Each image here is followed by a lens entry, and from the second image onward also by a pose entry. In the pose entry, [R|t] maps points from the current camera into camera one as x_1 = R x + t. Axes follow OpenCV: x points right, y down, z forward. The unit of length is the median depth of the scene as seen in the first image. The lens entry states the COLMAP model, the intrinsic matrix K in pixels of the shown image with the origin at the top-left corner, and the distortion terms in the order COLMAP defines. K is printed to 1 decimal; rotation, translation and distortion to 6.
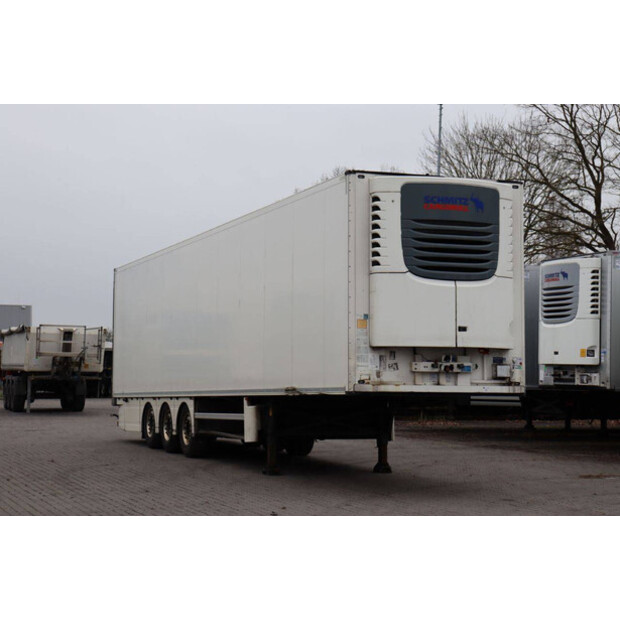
lens RADIAL K [[1309.7, 0, 314.5], [0, 1309.7, 306.4], [0, 0, 1]] dist [0.246219, 0.000000]
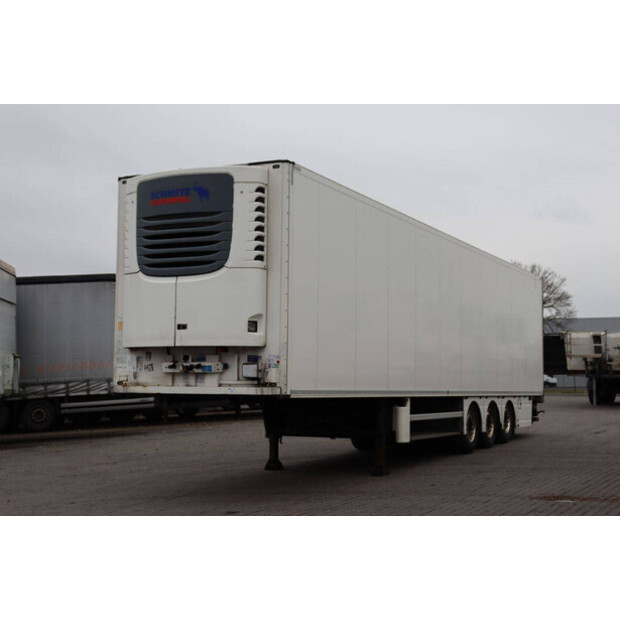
lens RADIAL K [[1001.2, 0, 313.1], [0, 1001.2, 308.5], [0, 0, 1]] dist [0.122327, 0.000000]
pose [[0.657191, -0.053785, -0.751802, 0.711840], [0.044378, 0.998481, -0.032639, 0.031442], [0.752416, -0.011914, 0.658580, 0.590487]]
